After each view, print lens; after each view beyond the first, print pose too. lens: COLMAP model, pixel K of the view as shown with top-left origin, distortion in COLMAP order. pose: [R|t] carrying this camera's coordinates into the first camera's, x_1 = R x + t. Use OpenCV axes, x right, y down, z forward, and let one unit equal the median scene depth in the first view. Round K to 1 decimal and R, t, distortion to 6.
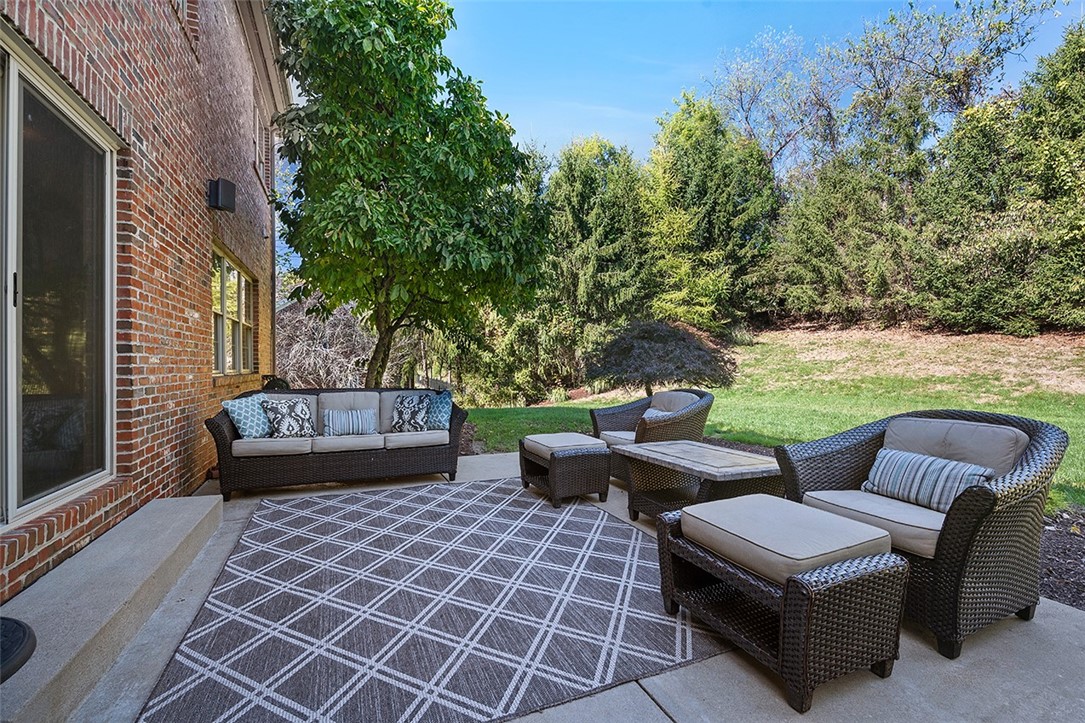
lens RADIAL K [[482.8, 0, 542.5], [0, 482.8, 361.5], [0, 0, 1]] dist [0.000420, -0.000097]
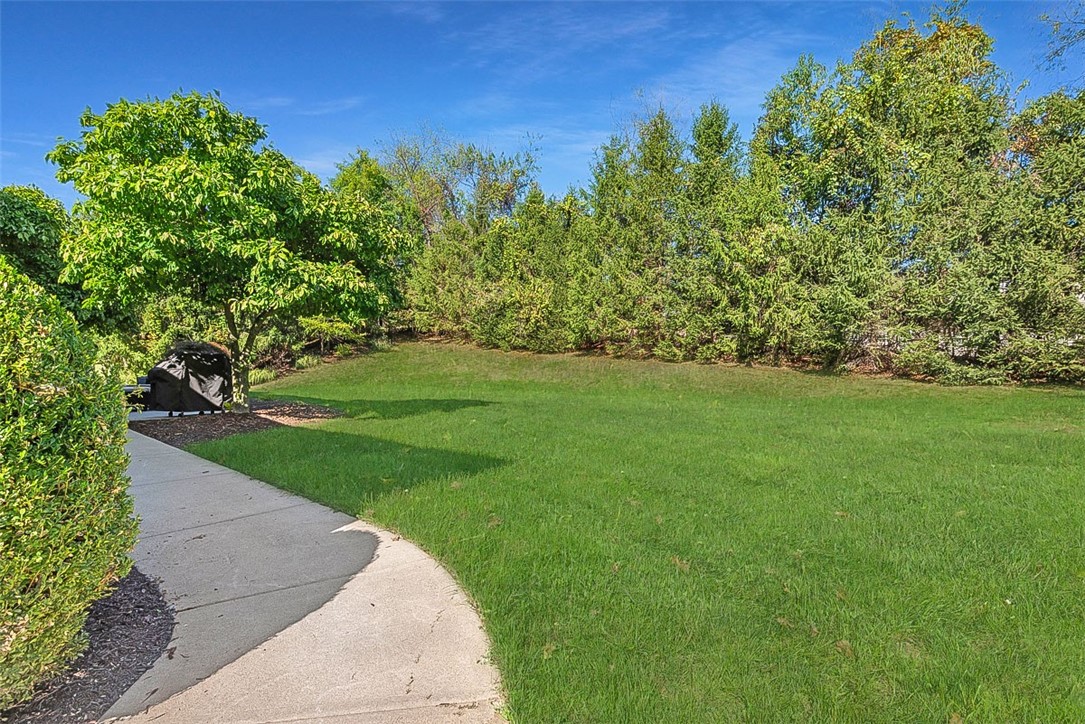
lens RADIAL K [[482.8, 0, 542.5], [0, 482.8, 362.0], [0, 0, 1]] dist [0.000420, -0.000097]
pose [[0.873251, 0.014656, 0.487050, 0.179171], [-0.011318, 0.999888, -0.009794, 0.004897], [-0.487139, 0.003040, 0.873319, -0.564972]]
